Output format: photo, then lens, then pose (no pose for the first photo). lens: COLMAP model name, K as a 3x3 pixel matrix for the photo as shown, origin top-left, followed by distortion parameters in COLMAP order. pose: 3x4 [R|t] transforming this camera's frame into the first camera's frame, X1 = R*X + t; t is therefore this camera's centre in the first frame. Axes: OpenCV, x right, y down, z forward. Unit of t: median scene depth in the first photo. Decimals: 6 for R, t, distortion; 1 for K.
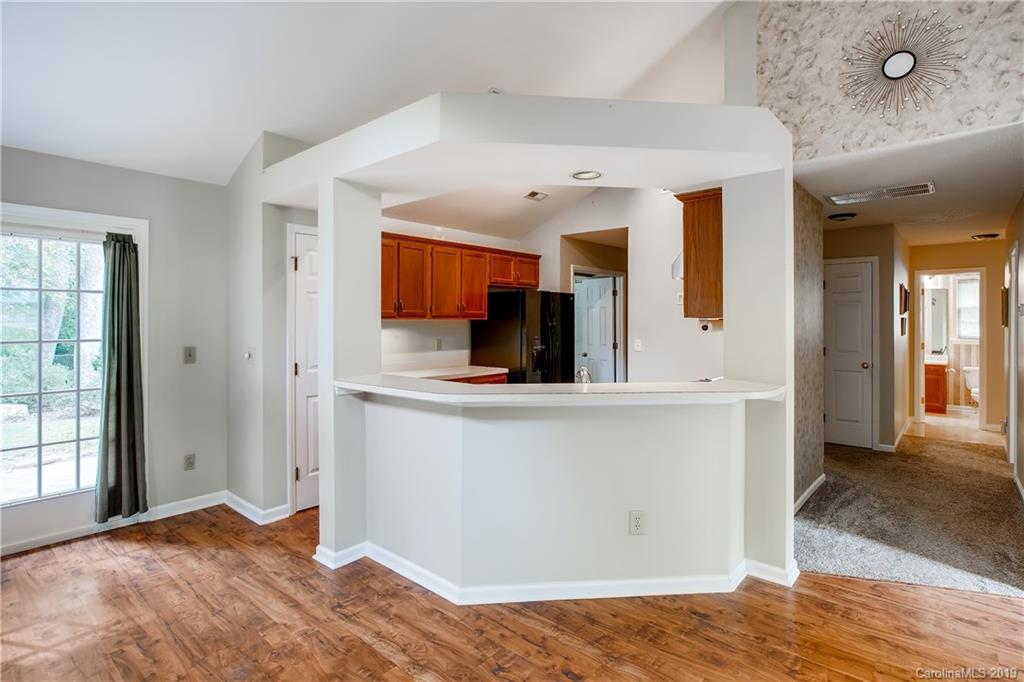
lens RADIAL K [[517.3, 0, 564.2], [0, 517.3, 303.1], [0, 0, 1]] dist [-0.024061, 0.014081]
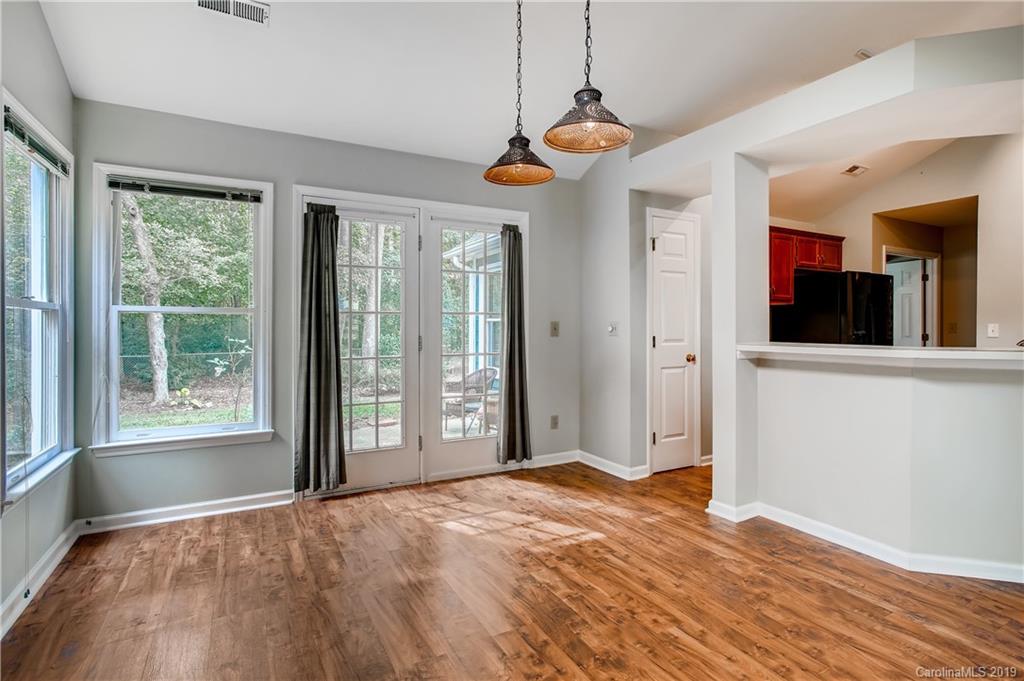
lens RADIAL K [[517.3, 0, 464.6], [0, 517.3, 332.8], [0, 0, 1]] dist [-0.024061, 0.014081]
pose [[0.936187, 0.000672, -0.351503, -0.550793], [0.003466, 0.999932, 0.011143, 0.103095], [0.351486, -0.011650, 0.936120, -0.169510]]
